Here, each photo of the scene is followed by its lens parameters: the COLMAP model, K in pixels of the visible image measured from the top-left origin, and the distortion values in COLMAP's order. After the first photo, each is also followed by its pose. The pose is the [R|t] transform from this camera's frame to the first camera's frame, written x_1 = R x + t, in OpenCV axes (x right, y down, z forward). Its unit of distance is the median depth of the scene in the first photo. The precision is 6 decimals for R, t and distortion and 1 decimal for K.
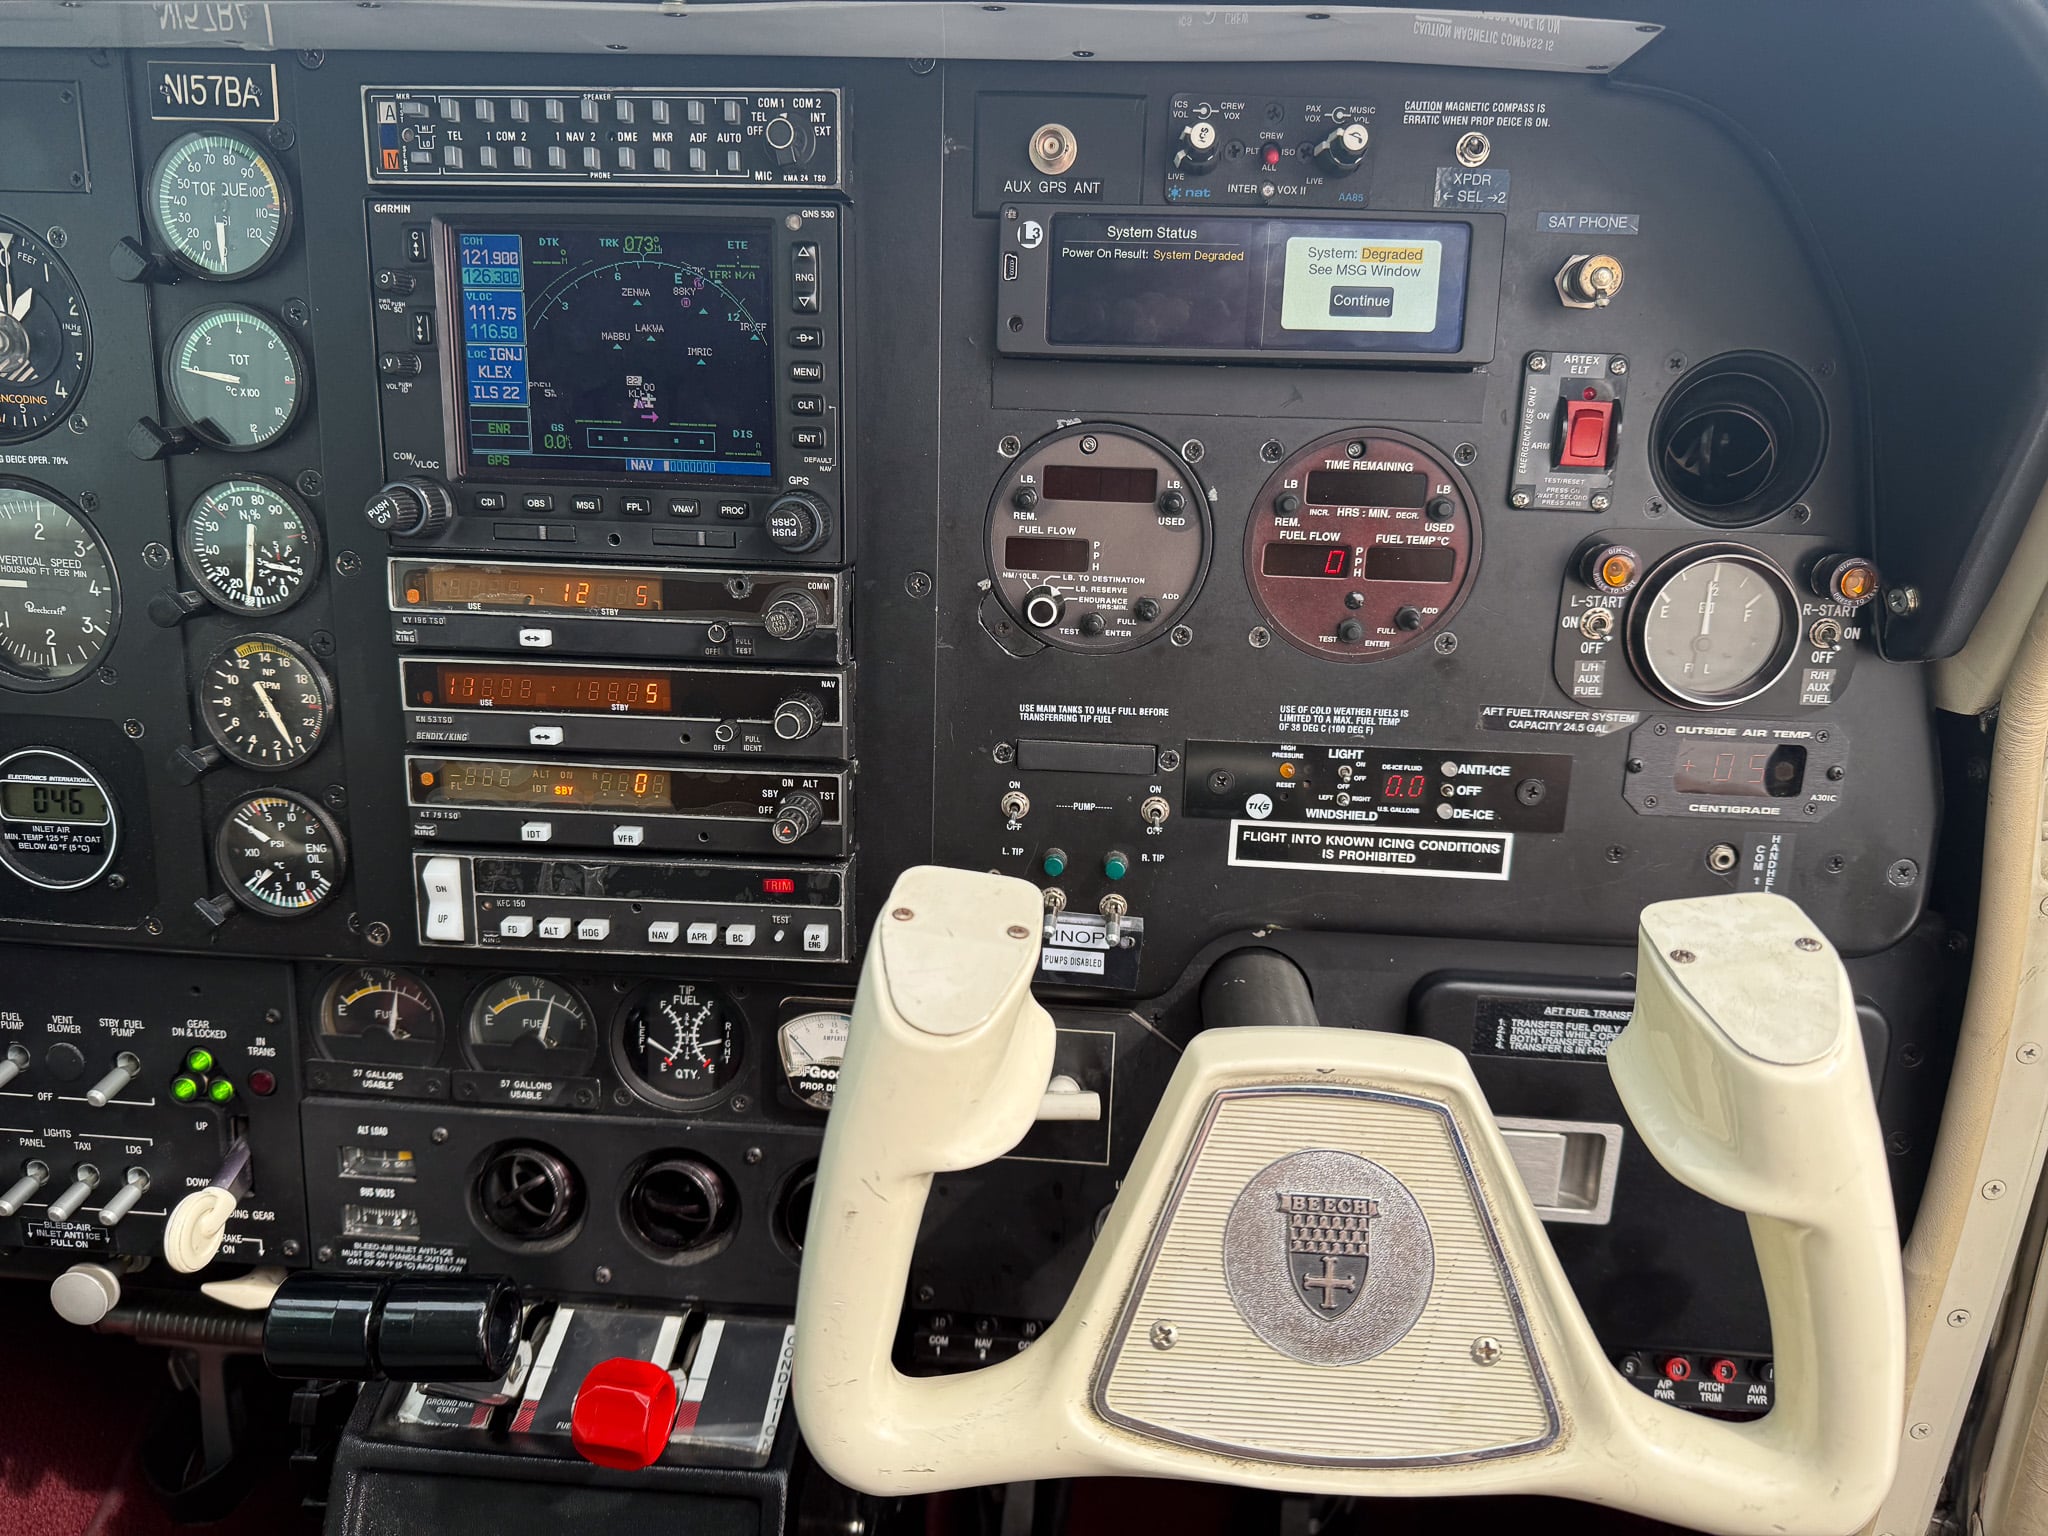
lens RADIAL K [[1434.1, 0, 1009.6], [0, 1434.1, 771.2], [0, 0, 1]] dist [0.080633, -0.129996]
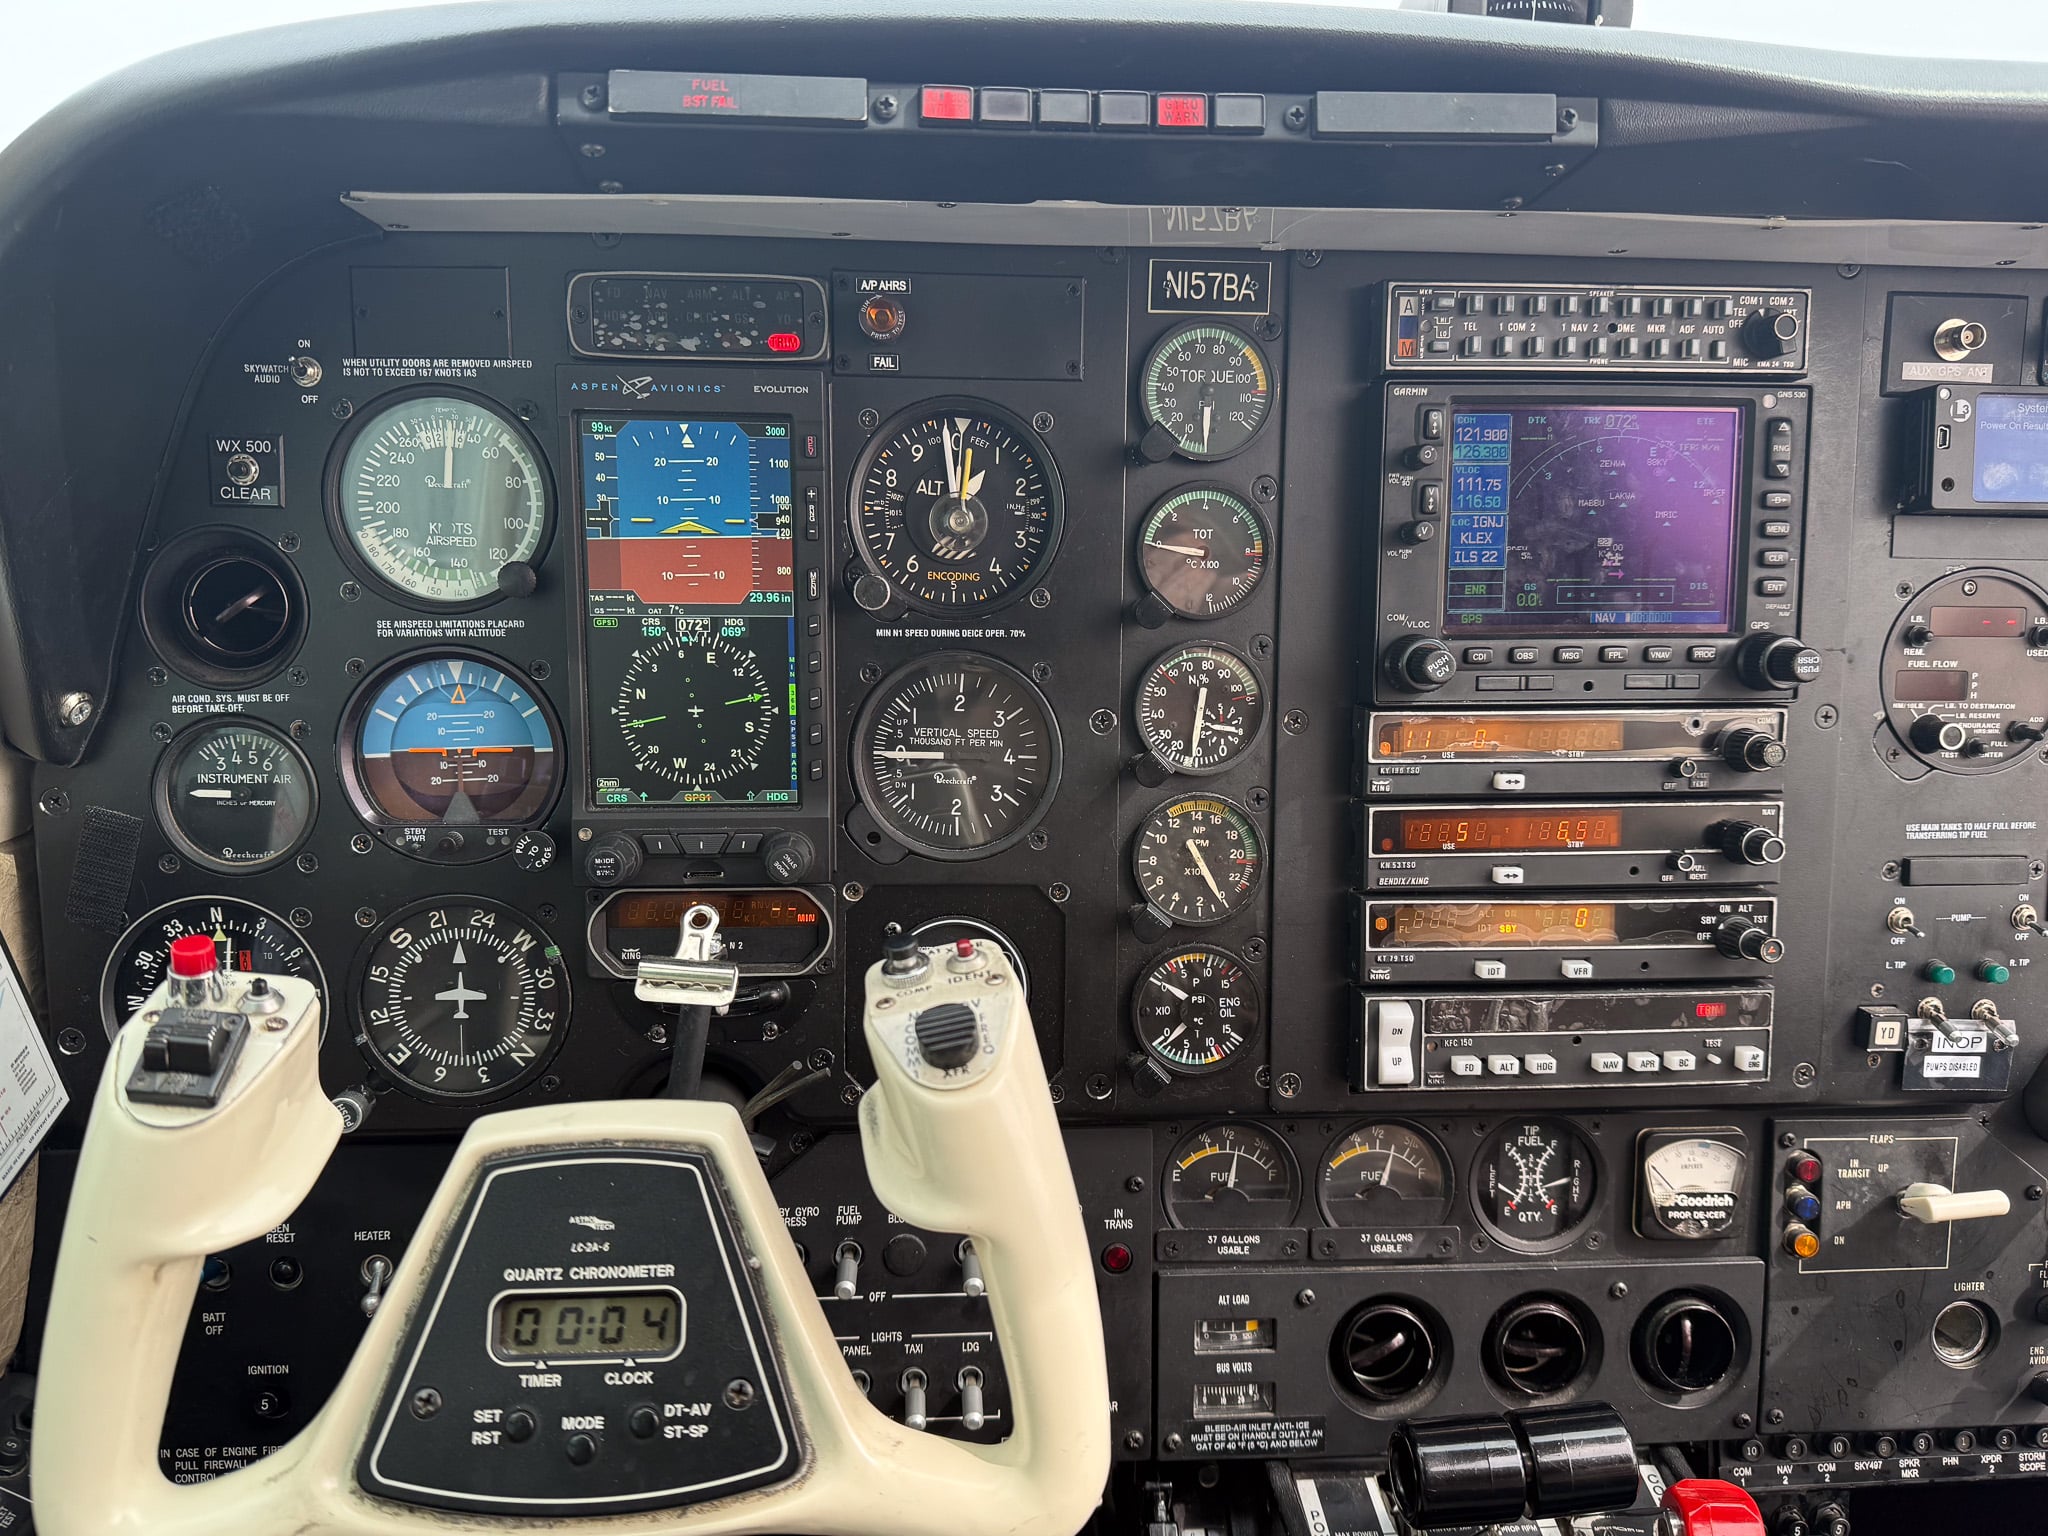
lens RADIAL K [[1557.2, 0, 1018.7], [0, 1557.2, 773.9], [0, 0, 1]] dist [0.137623, -0.264855]
pose [[0.988626, -0.041613, 0.144525, -0.829321], [0.059265, 0.990995, -0.120065, 0.018703], [-0.138227, 0.127265, 0.982190, -0.079536]]
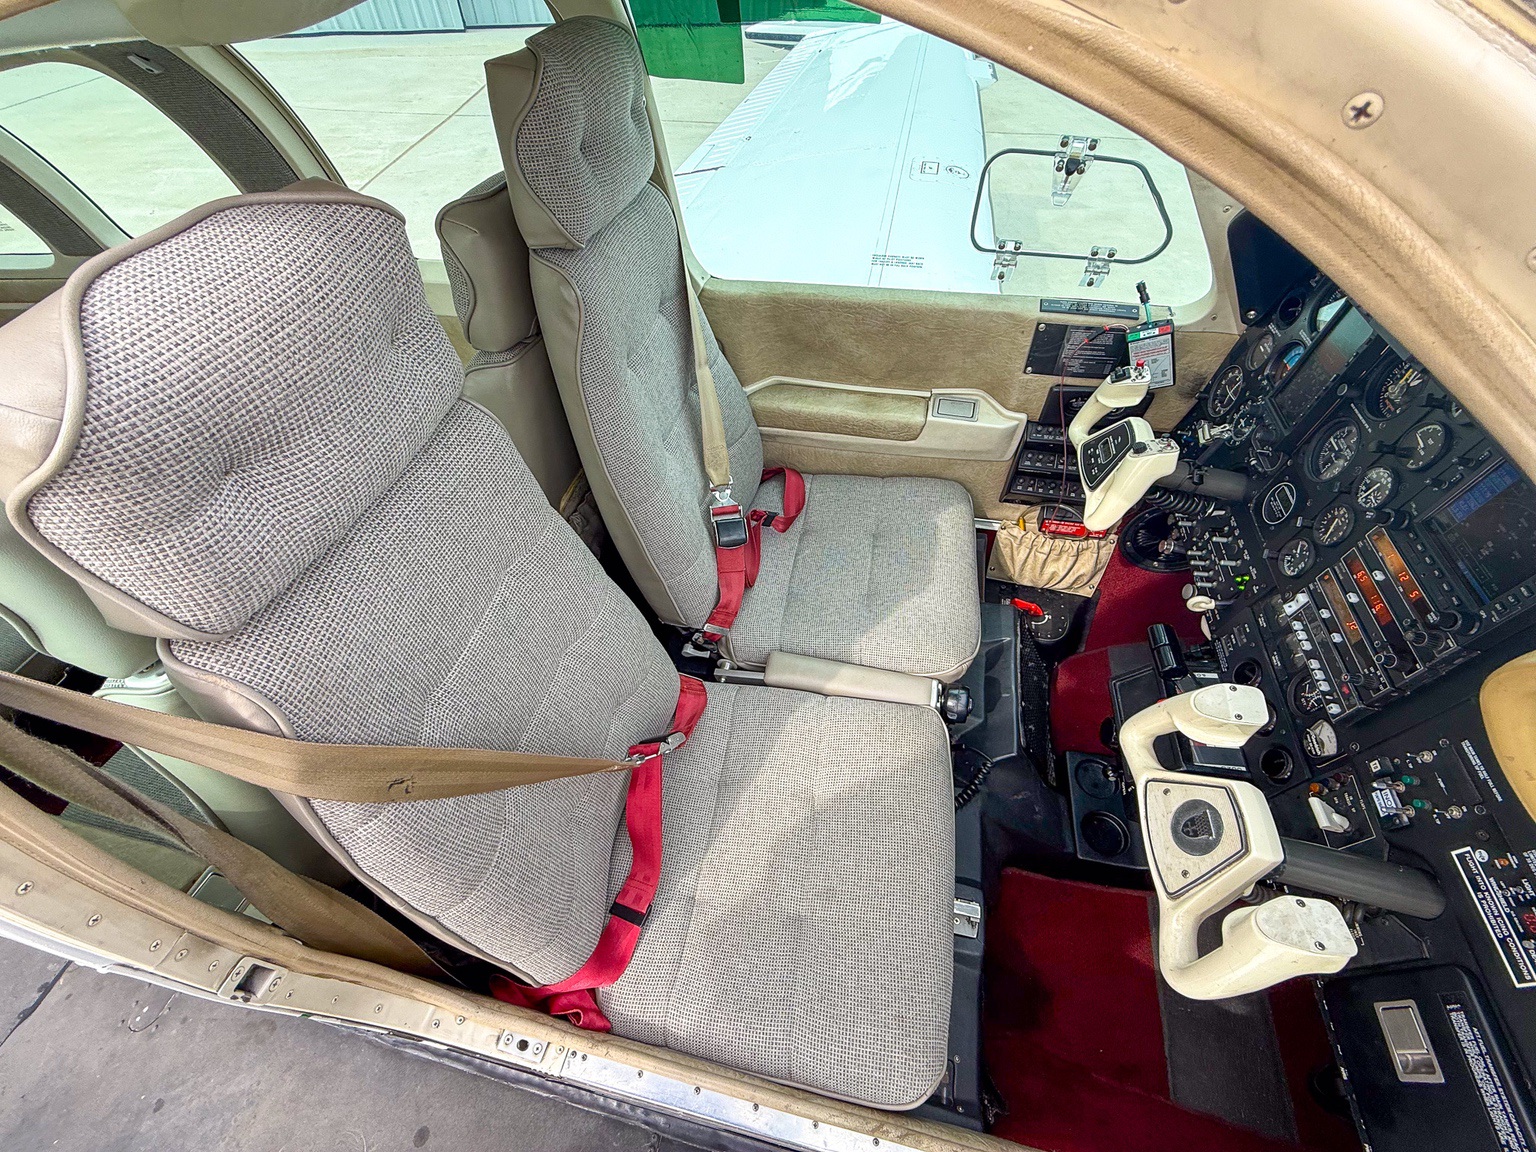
lens RADIAL K [[606.9, 0, 762.4], [0, 606.9, 576.2], [0, 0, 1]] dist [-0.000834, -0.000480]
pose [[-0.140871, 0.740998, -0.656564, 0.640204], [-0.297225, 0.600931, 0.741983, -0.617516], [0.944358, 0.299672, 0.135589, -0.335000]]
